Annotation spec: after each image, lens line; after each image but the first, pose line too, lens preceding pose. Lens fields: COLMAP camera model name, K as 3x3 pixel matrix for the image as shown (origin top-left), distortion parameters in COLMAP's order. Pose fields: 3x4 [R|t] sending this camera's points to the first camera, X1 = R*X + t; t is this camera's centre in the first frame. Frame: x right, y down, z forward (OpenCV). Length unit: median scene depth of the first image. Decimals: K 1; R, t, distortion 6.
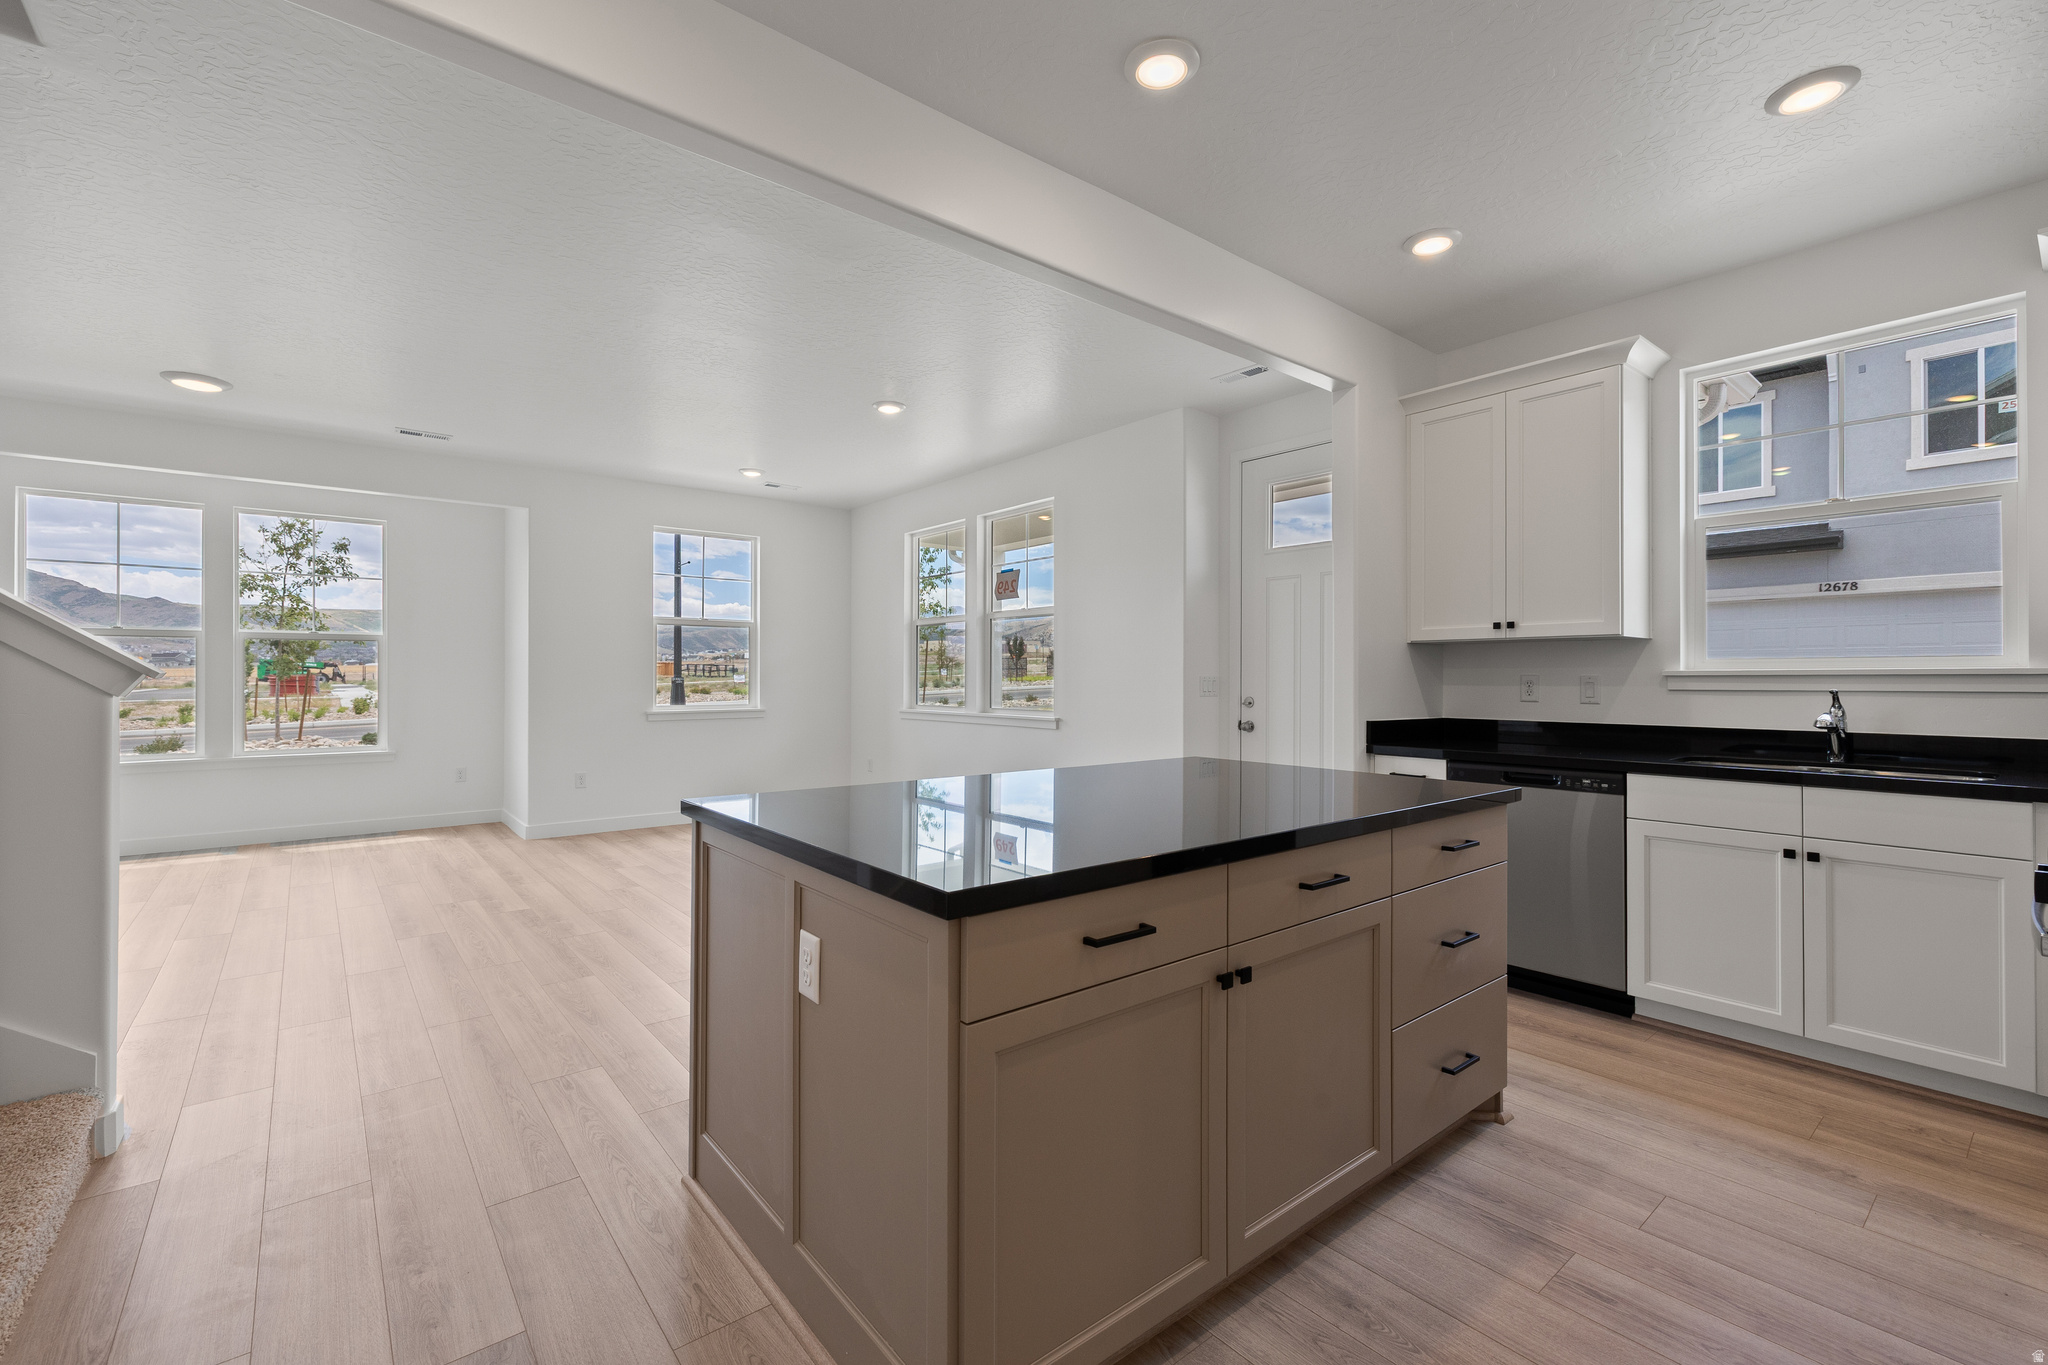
lens RADIAL K [[877.8, 0, 1020.3], [0, 877.8, 671.7], [0, 0, 1]] dist [-0.001606, 0.000066]
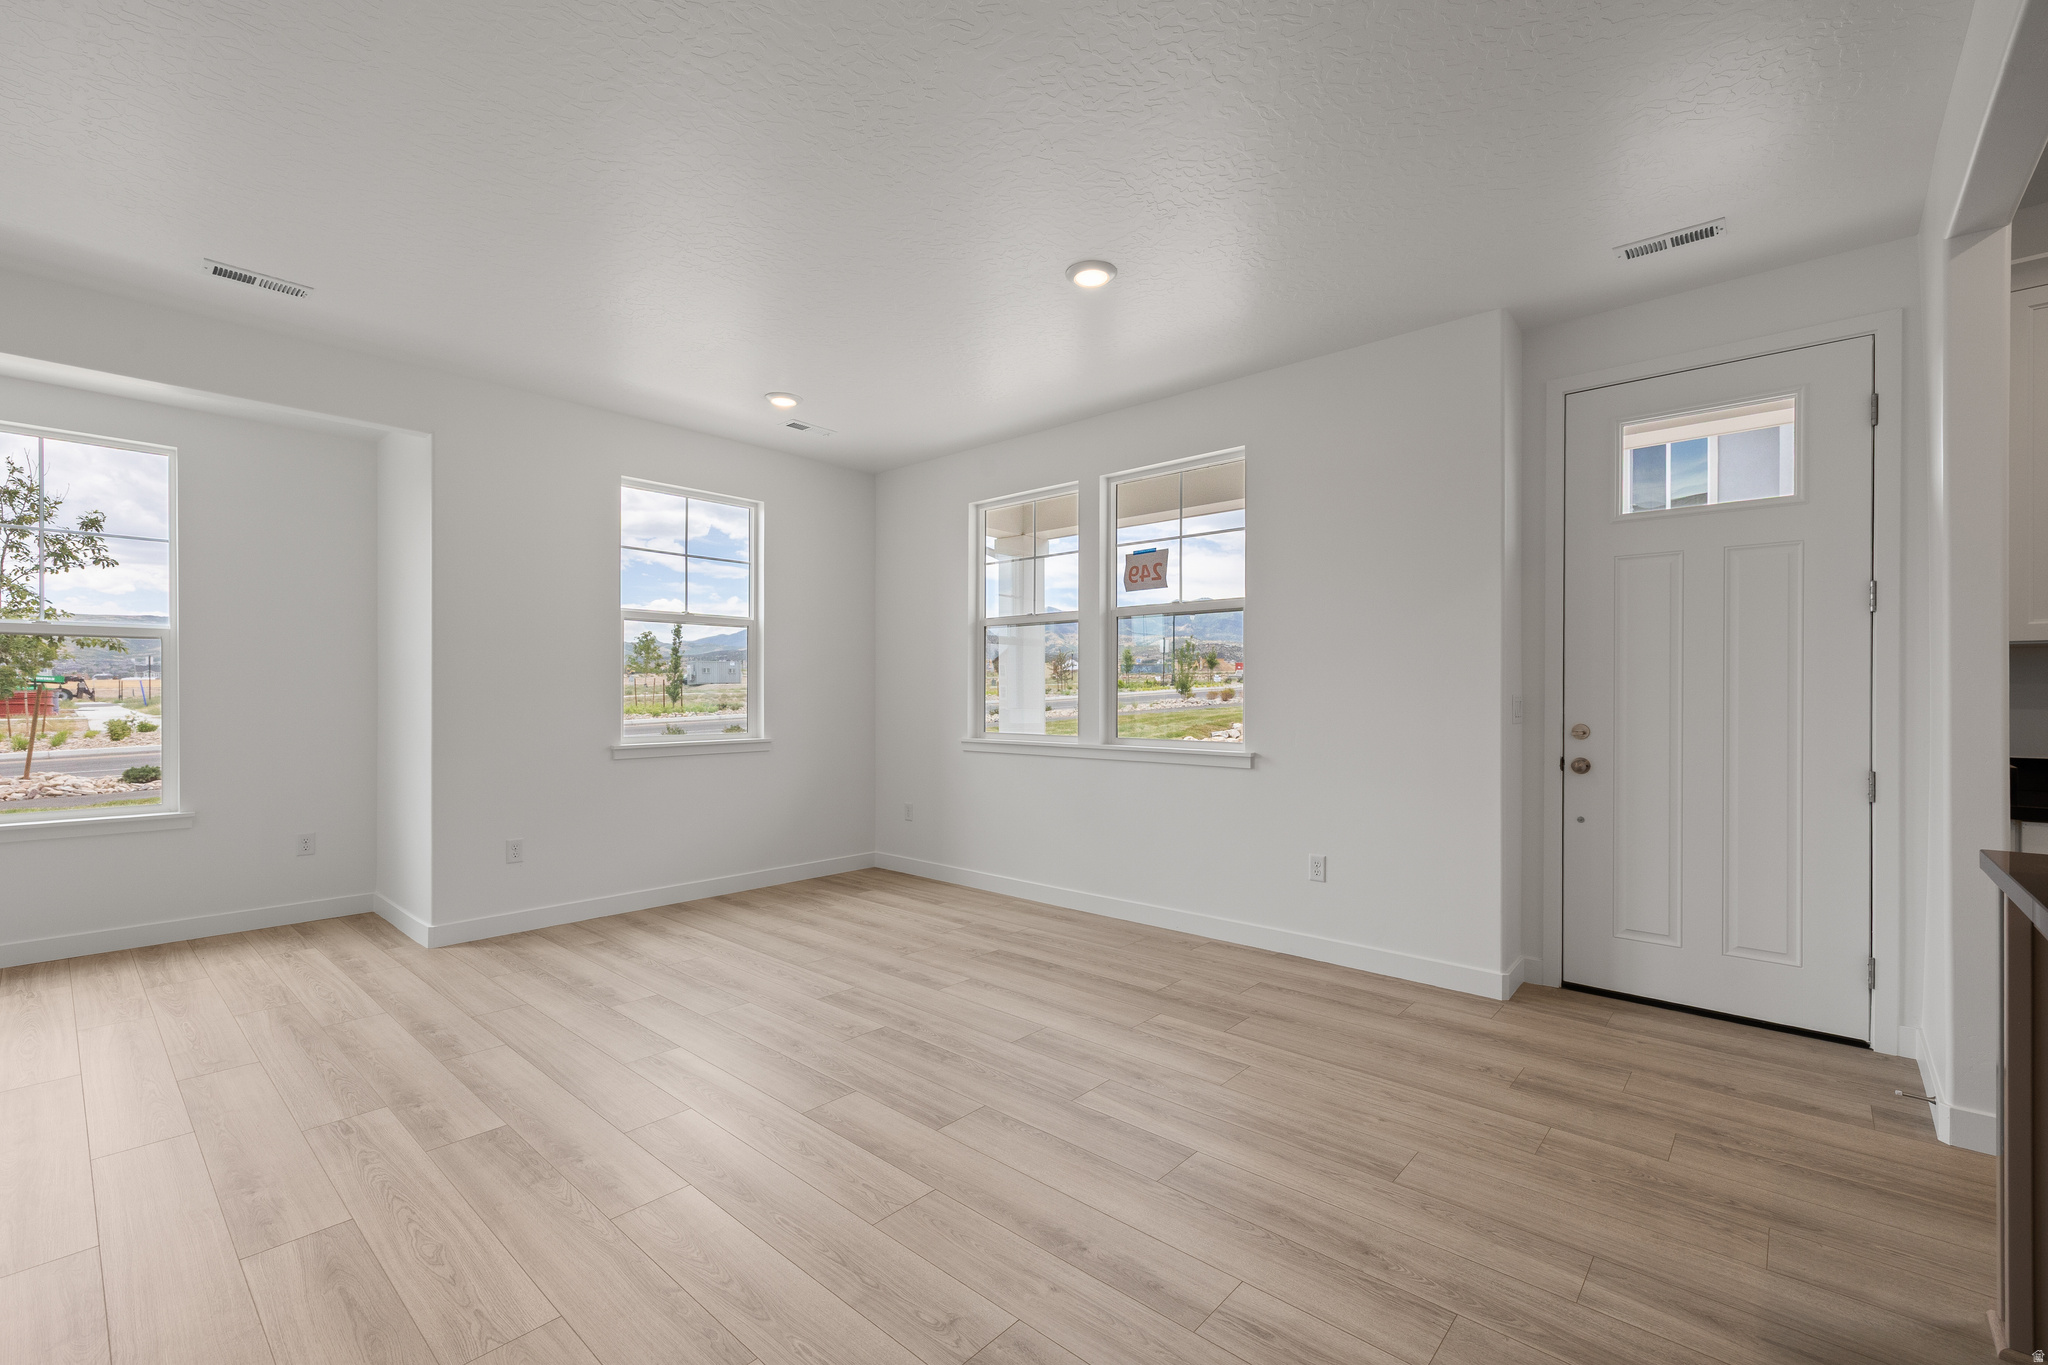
lens RADIAL K [[874.2, 0, 1027.4], [0, 874.2, 690.2], [0, 0, 1]] dist [0.001137, 0.000694]
pose [[0.987060, 0.000737, 0.160351, -0.201525], [-0.001110, 0.999997, 0.002233, -0.000033], [-0.160349, -0.002382, 0.987057, 0.255933]]
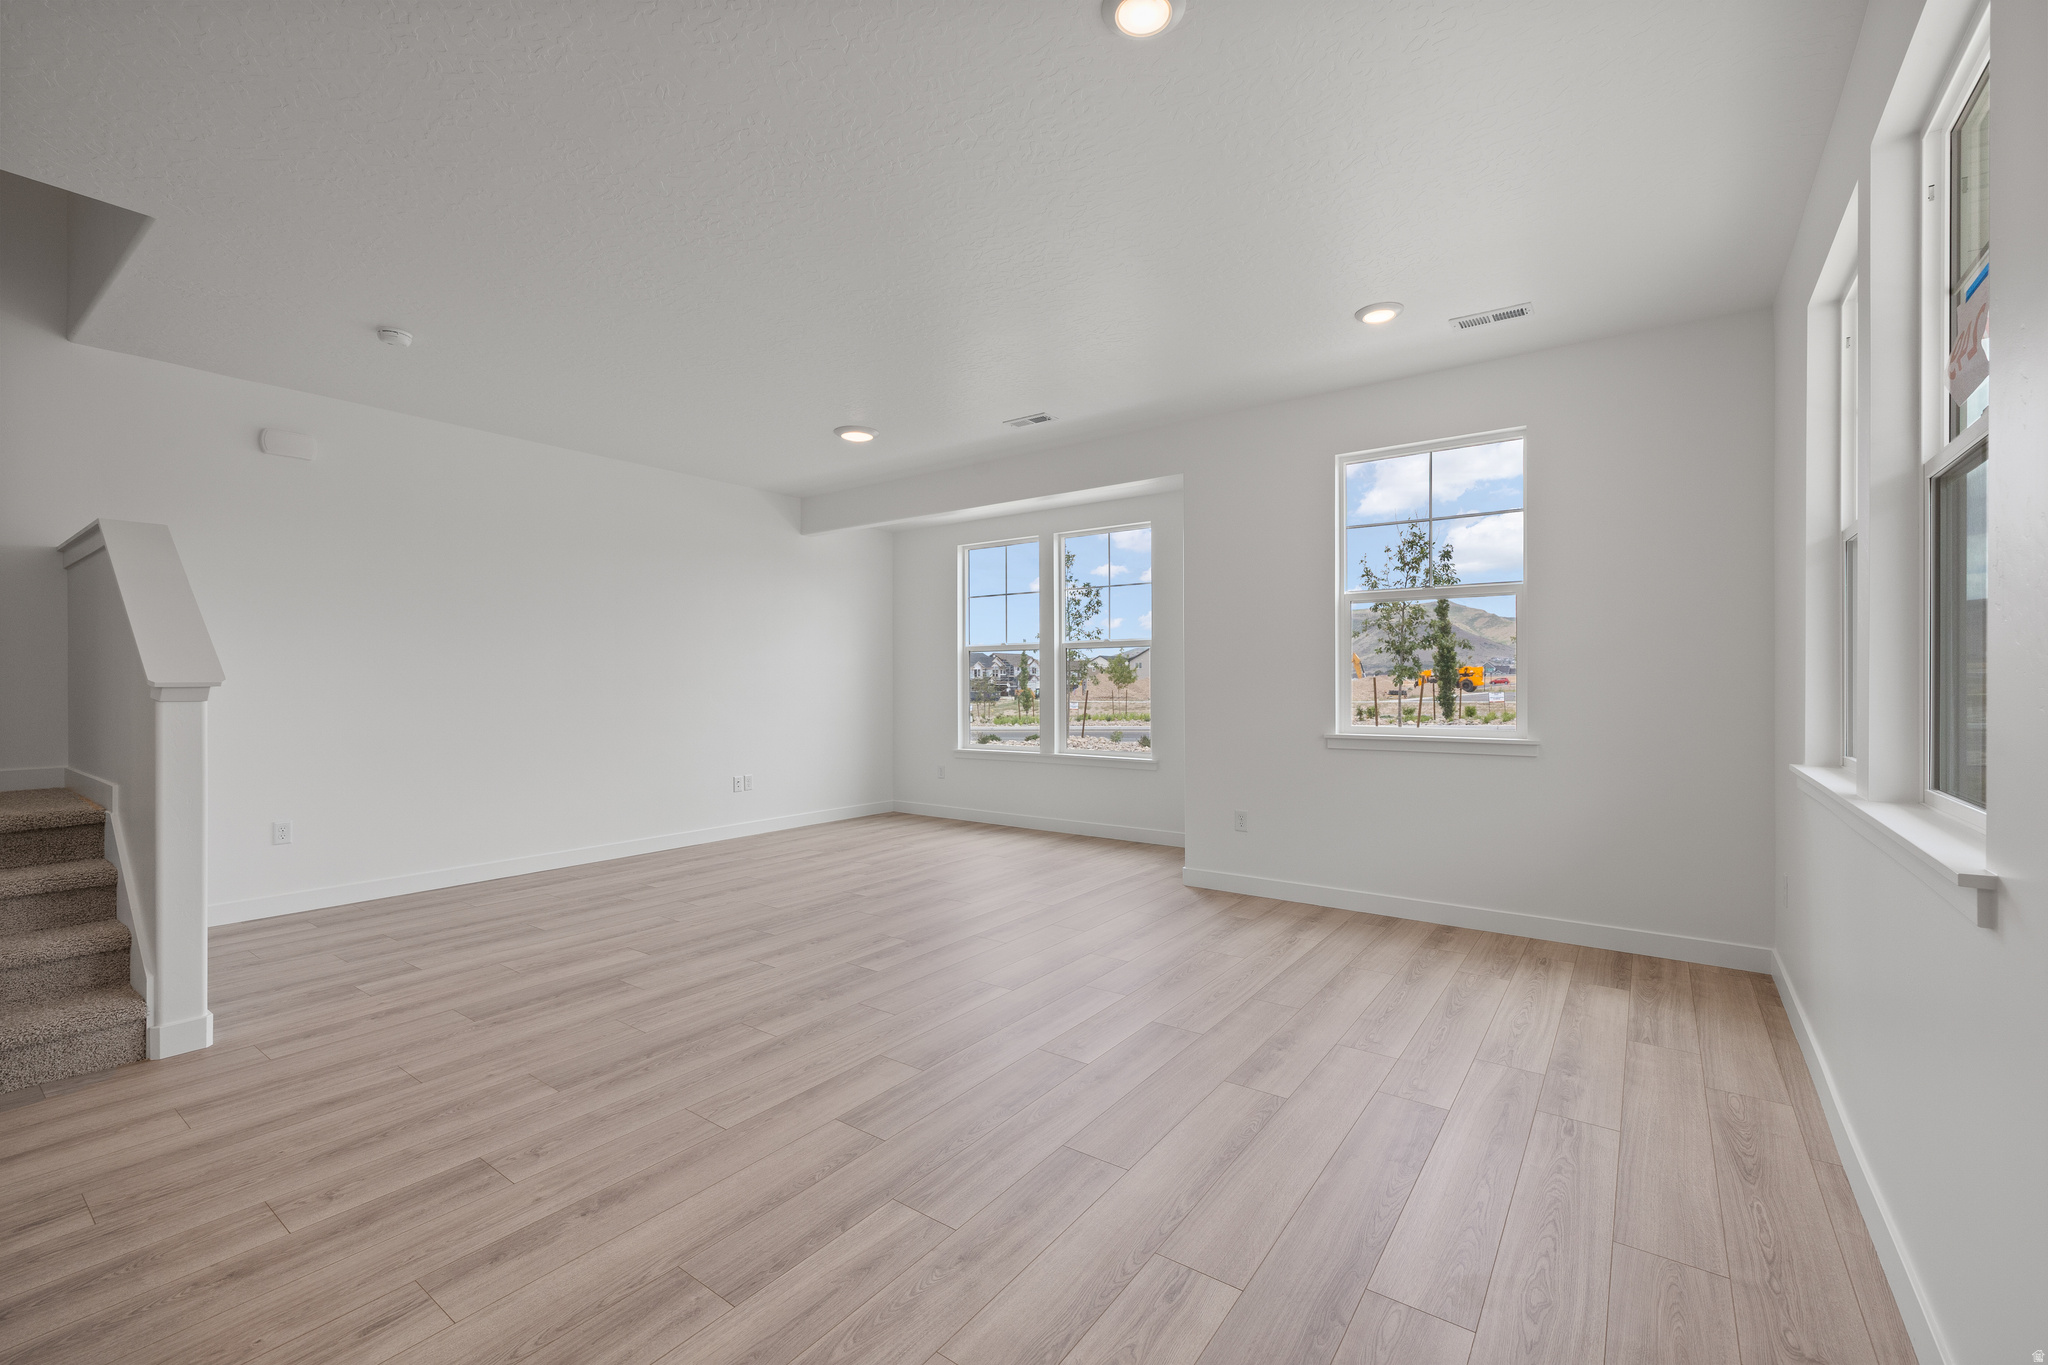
lens RADIAL K [[858.4, 0, 1027.3], [0, 858.4, 691.5], [0, 0, 1]] dist [-0.000940, 0.000225]
pose [[0.254378, 0.010078, -0.967052, 0.144669], [0.007230, 0.999898, 0.012323, 0.002743], [0.967078, -0.010127, 0.254279, 0.574640]]
